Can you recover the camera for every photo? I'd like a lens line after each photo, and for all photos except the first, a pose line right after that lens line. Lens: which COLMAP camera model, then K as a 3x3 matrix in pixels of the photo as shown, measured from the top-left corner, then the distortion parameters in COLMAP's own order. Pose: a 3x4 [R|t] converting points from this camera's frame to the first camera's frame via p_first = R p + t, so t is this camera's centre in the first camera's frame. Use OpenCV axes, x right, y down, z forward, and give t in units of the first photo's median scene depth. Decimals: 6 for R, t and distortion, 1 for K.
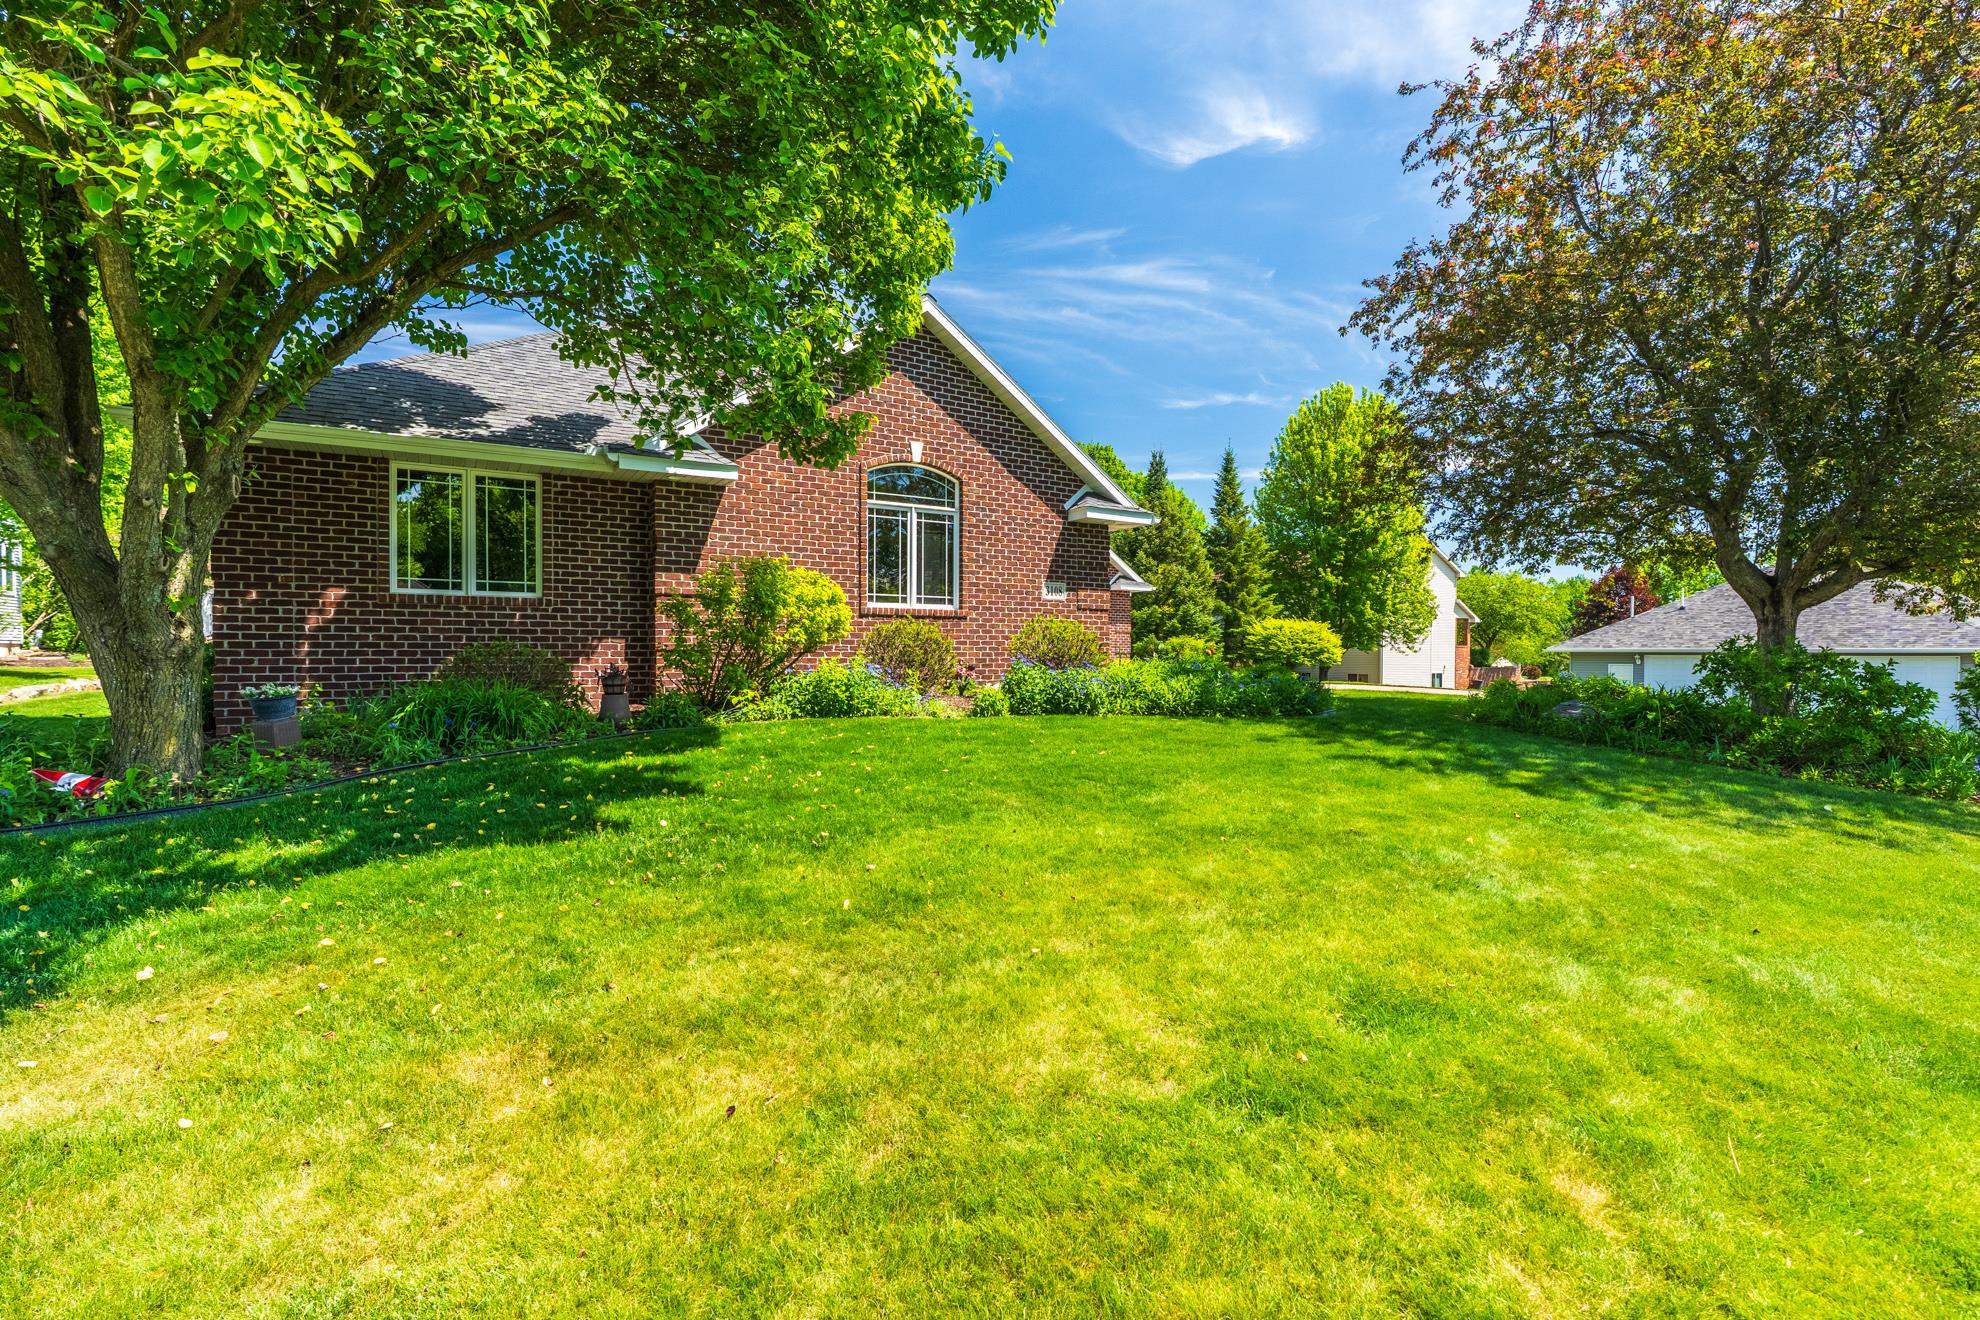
lens RADIAL K [[899.0, 0, 990.0], [0, 899.0, 660.0], [0, 0, 1]] dist [-0.000557, 0.000126]
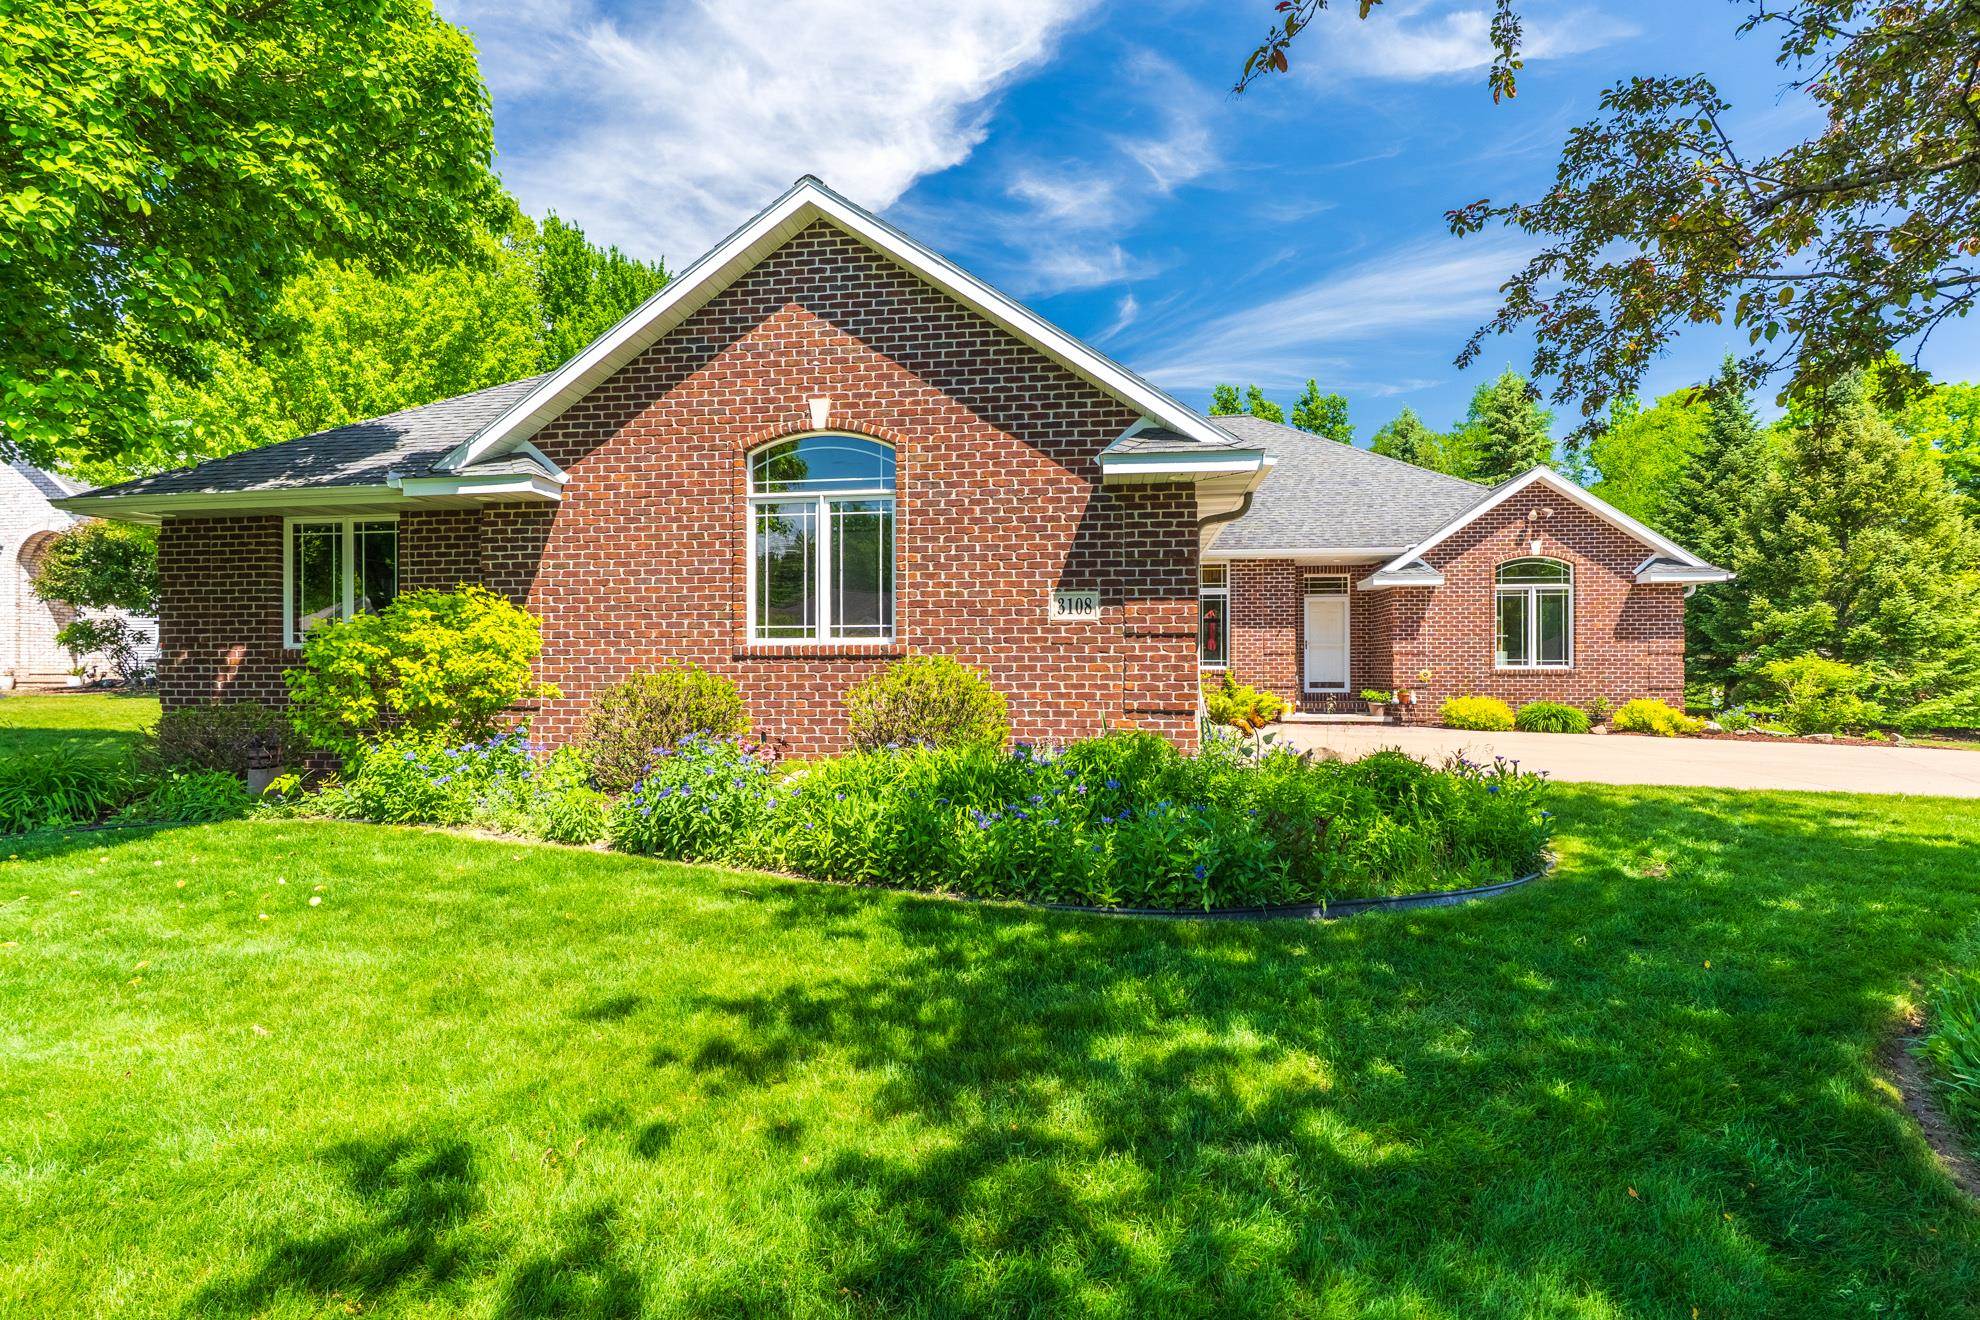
lens RADIAL K [[899.0, 0, 990.0], [0, 899.0, 660.0], [0, 0, 1]] dist [-0.000557, 0.000126]
pose [[0.763636, -0.009759, -0.645573, 0.444828], [-0.000418, 0.999878, -0.015610, -0.035275], [0.645647, 0.012190, 0.763539, 0.561461]]
